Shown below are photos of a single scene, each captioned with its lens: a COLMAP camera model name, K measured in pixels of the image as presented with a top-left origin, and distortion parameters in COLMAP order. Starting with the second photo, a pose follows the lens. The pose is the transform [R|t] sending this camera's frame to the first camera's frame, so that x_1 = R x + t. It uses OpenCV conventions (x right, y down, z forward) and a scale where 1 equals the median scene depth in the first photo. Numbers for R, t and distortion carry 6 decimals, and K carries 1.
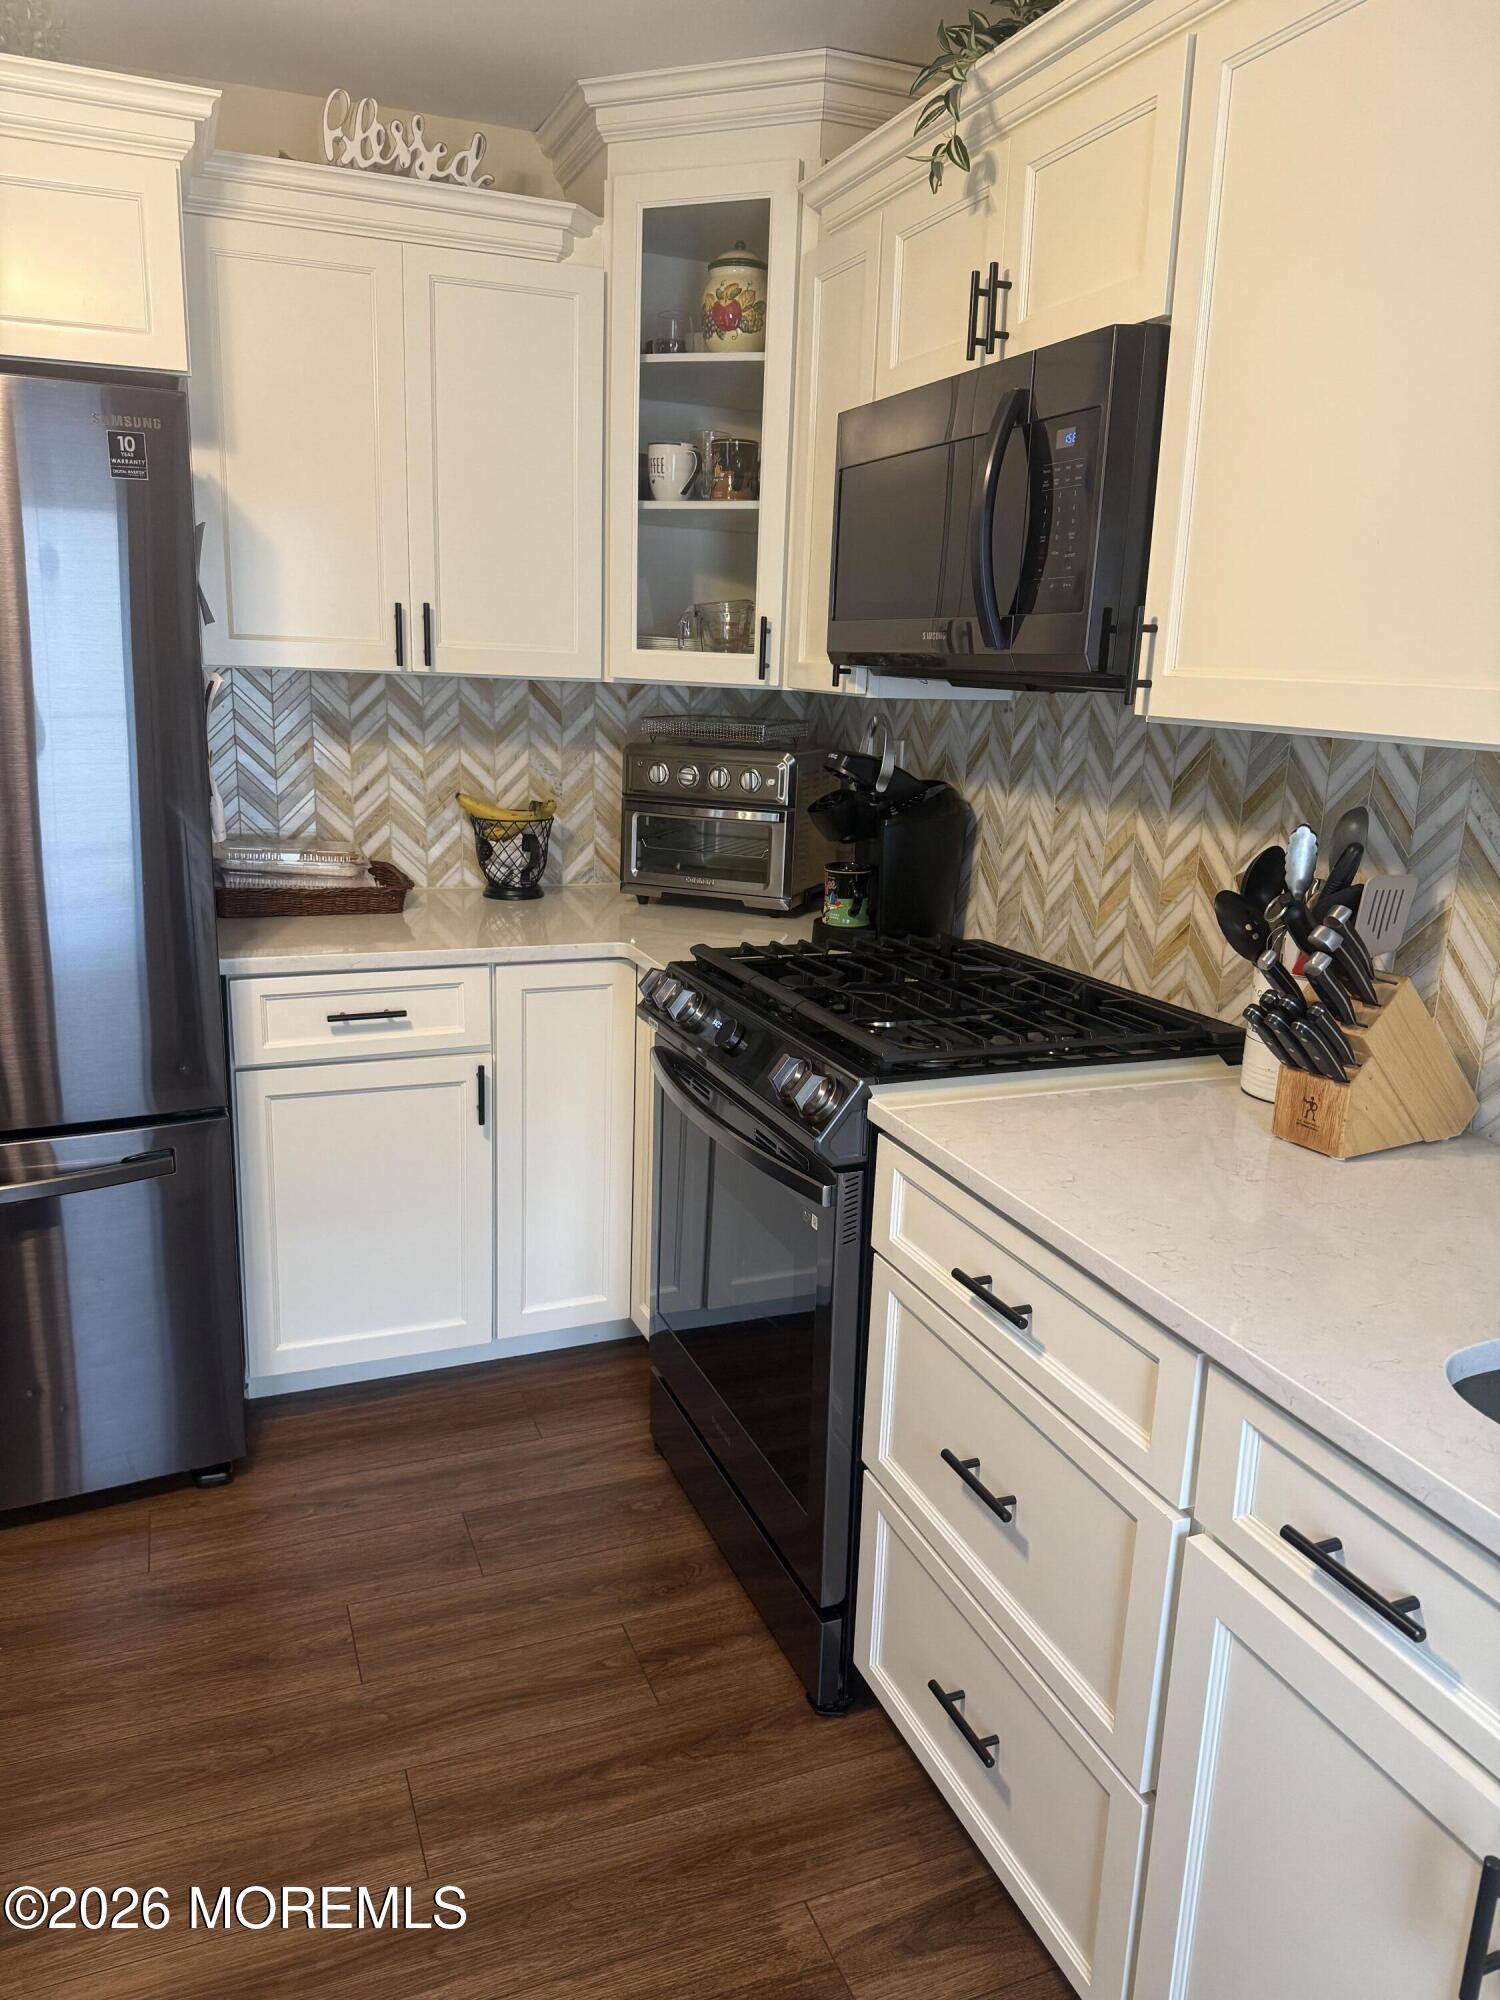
lens RADIAL K [[1407.4, 0, 742.9], [0, 1407.4, 1003.9], [0, 0, 1]] dist [0.021660, -0.031855]
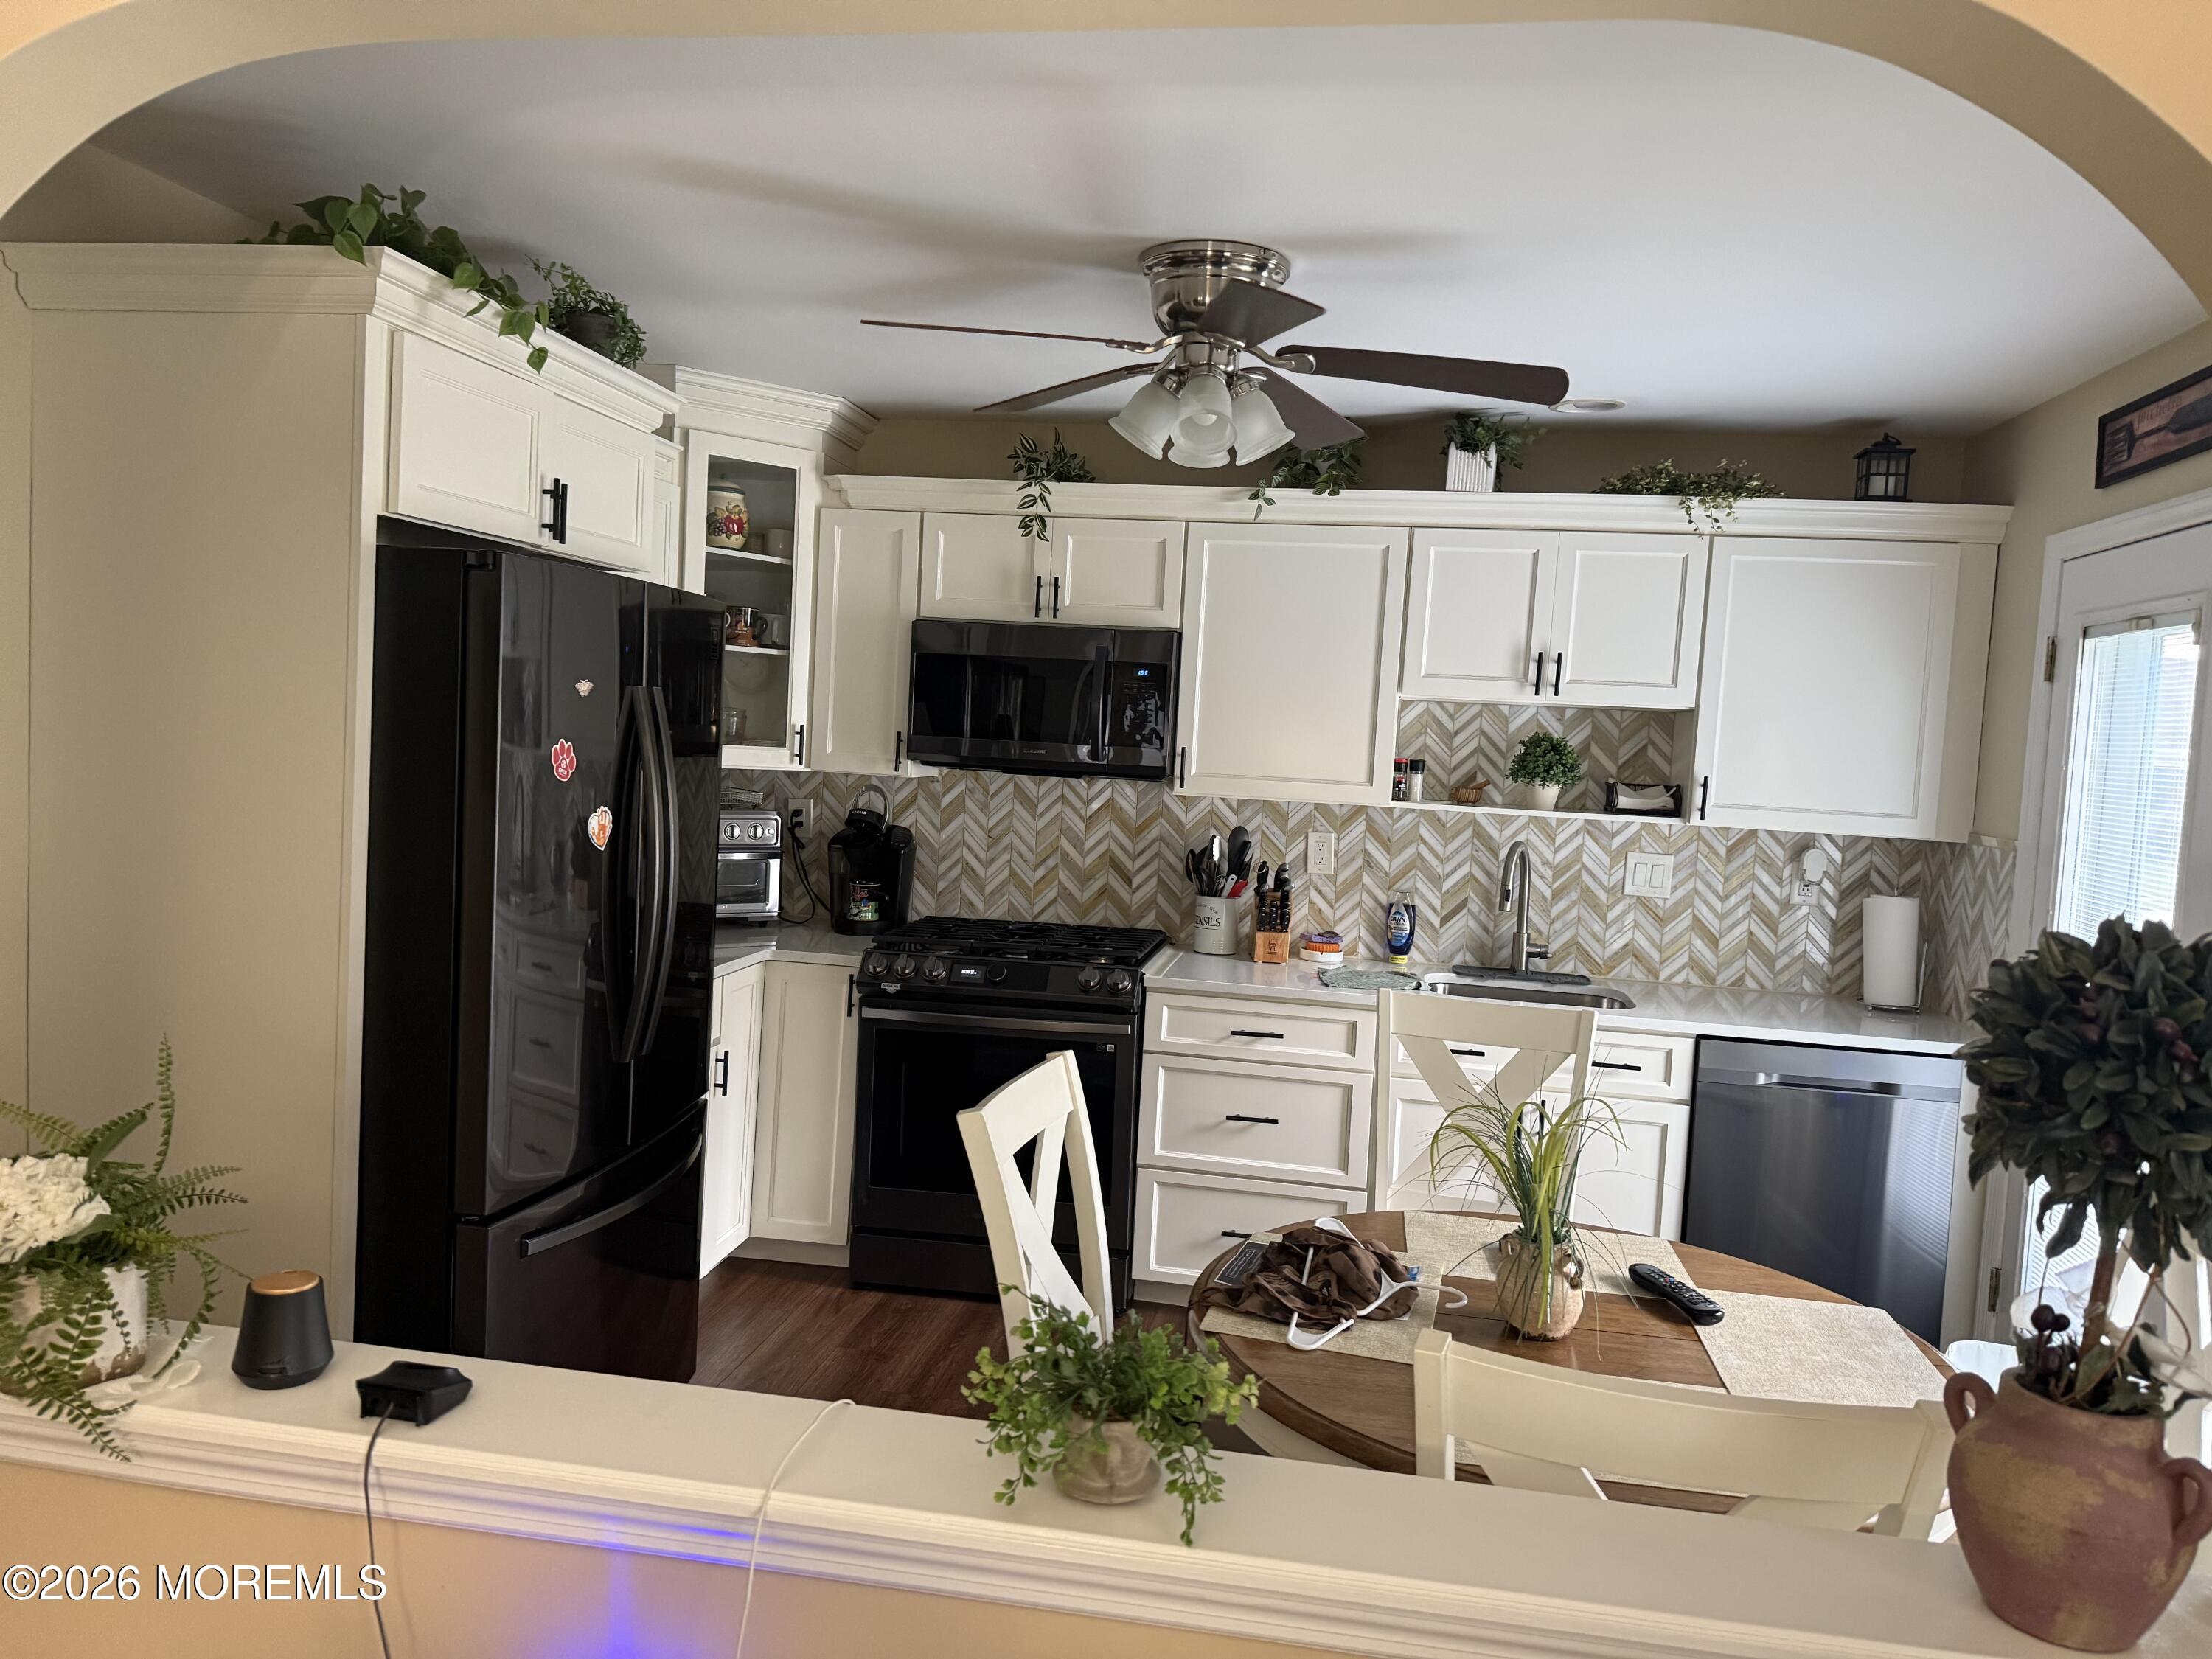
lens RADIAL K [[1556.6, 0, 1107.2], [0, 1556.6, 826.0], [0, 0, 1]] dist [0.021660, -0.031855]
pose [[0.508383, -0.060219, 0.859023, -1.402724], [0.168906, 0.985148, -0.030900, -0.066981], [-0.844404, 0.160803, 0.511004, -0.130000]]
